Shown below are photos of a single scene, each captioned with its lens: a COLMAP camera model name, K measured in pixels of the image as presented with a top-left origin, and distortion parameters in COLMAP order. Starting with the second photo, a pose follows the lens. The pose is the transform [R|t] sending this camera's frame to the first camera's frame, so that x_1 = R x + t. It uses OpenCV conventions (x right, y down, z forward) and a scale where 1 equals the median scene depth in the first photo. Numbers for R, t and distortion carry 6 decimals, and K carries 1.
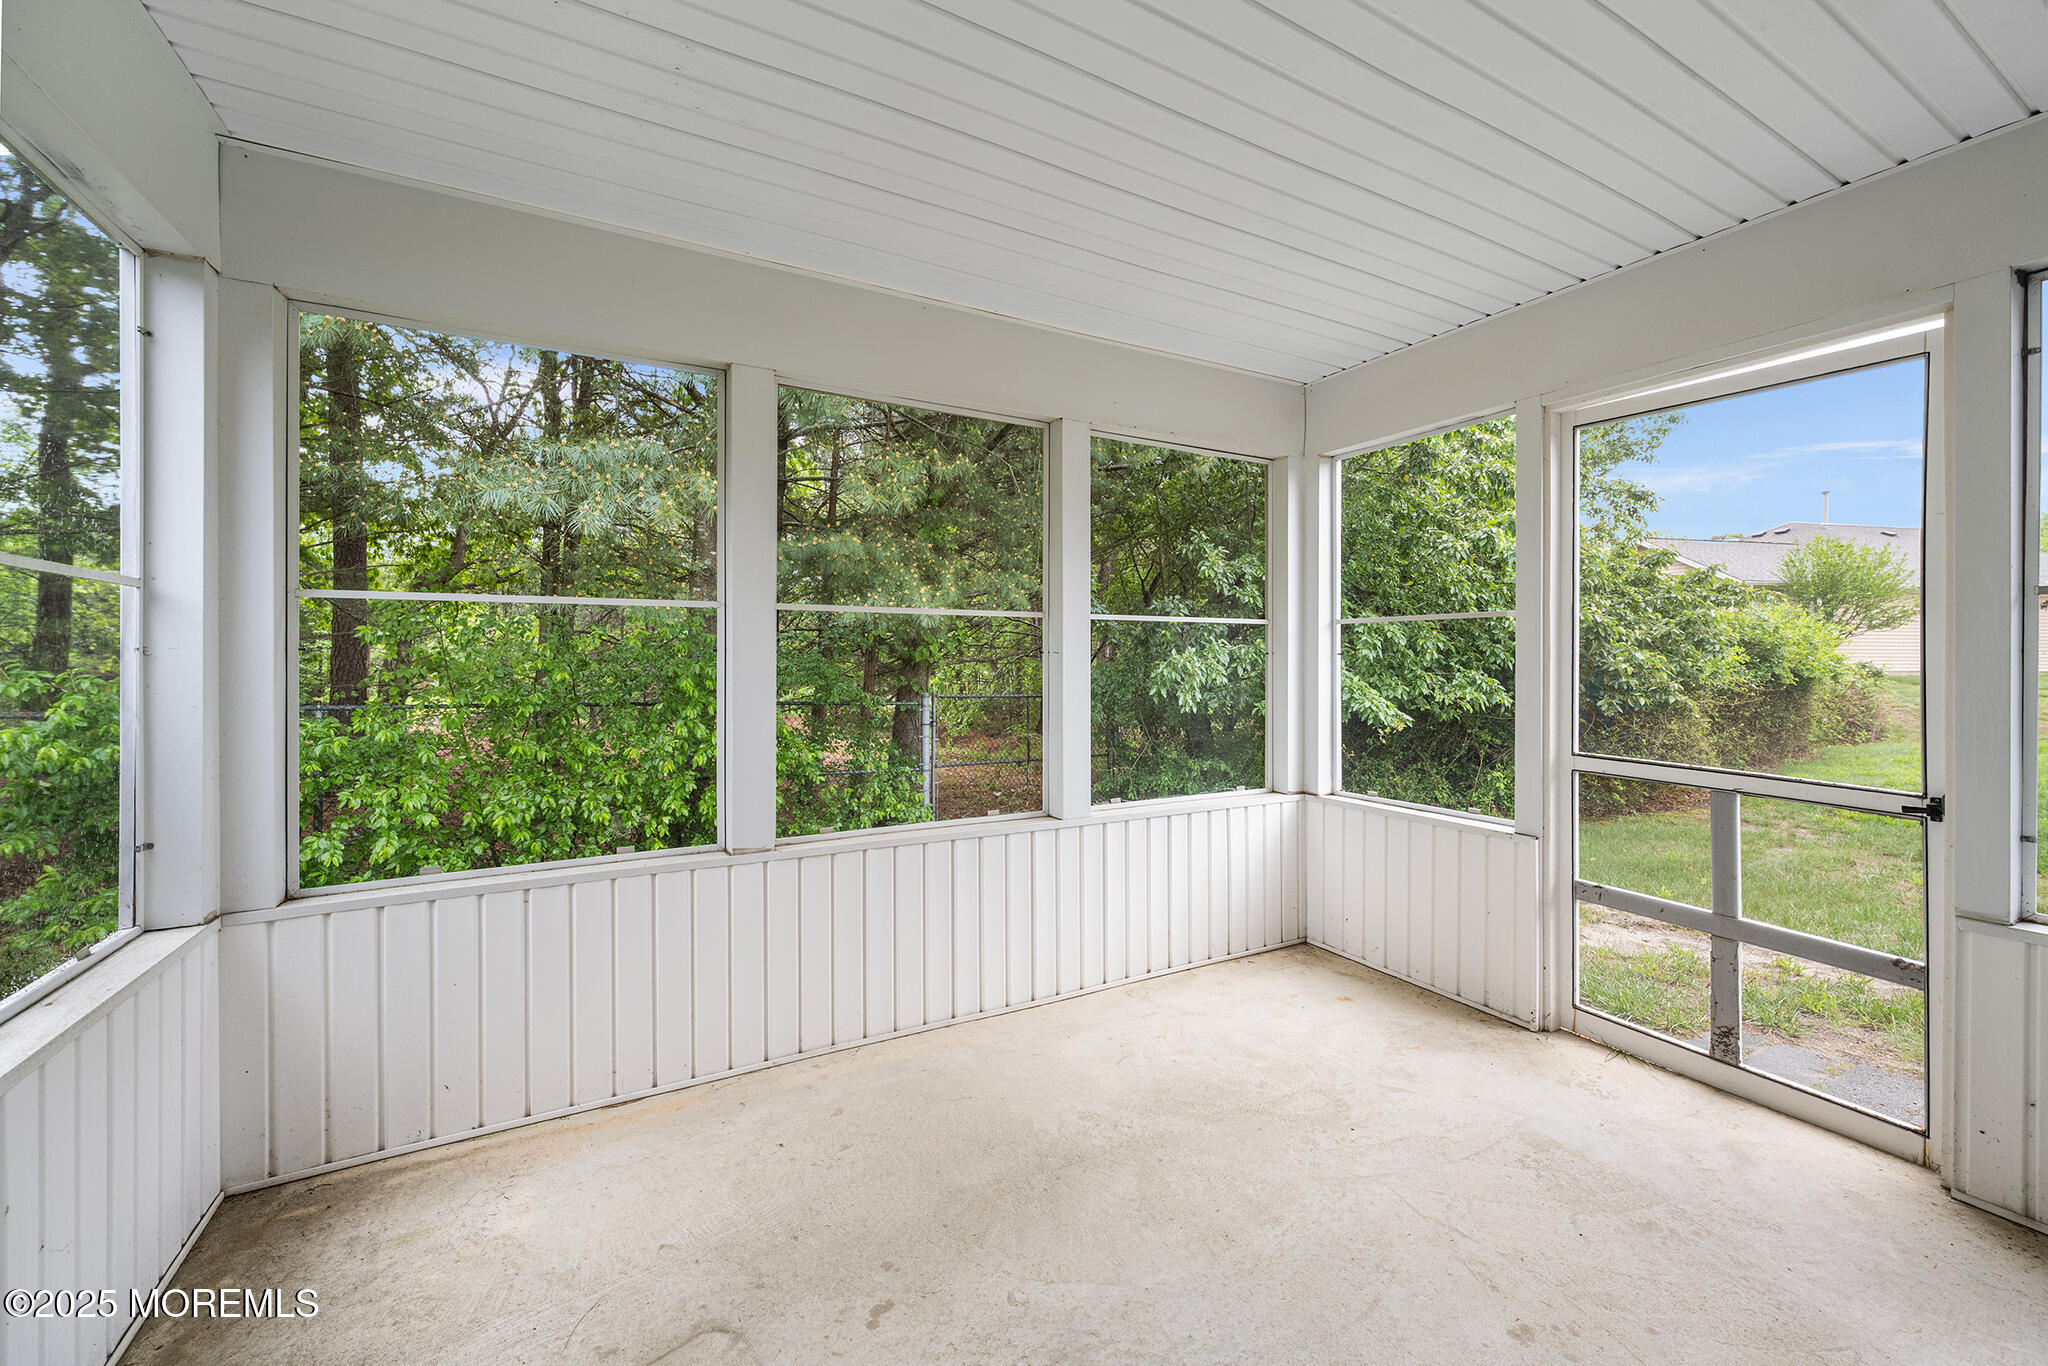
lens RADIAL K [[818.3, 0, 1029.0], [0, 818.3, 672.5], [0, 0, 1]] dist [0.000581, -0.000242]
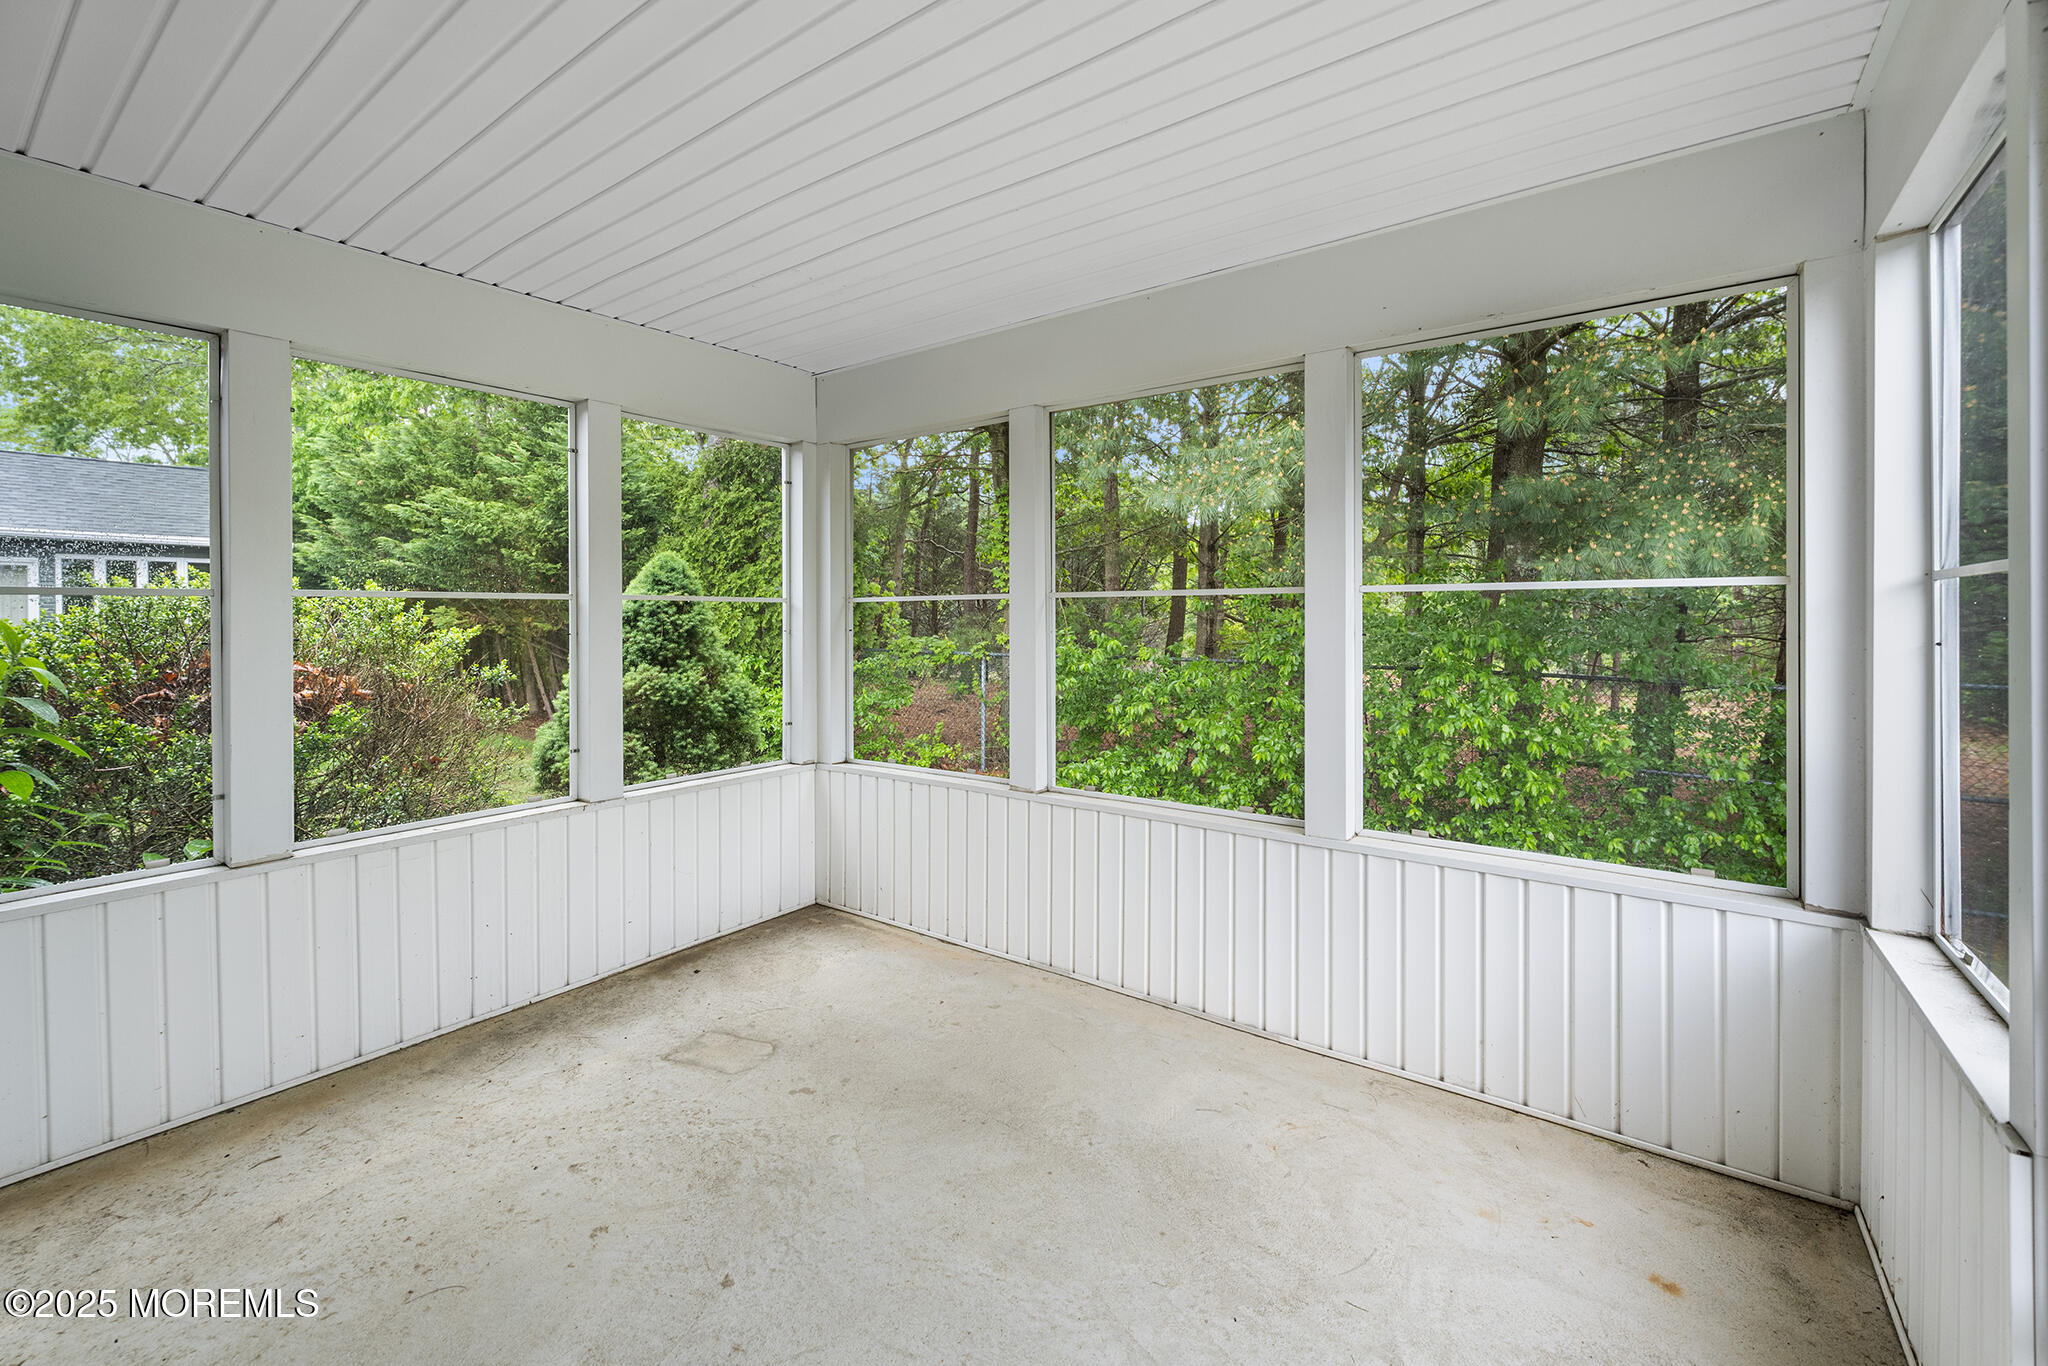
lens RADIAL K [[855.3, 0, 1018.2], [0, 855.3, 629.0], [0, 0, 1]] dist [0.000462, -0.000145]
pose [[0.411858, 0.015045, -0.911124, 0.937130], [-0.007628, 0.999886, 0.013063, -0.052213], [0.911216, 0.001571, 0.411925, 0.487967]]
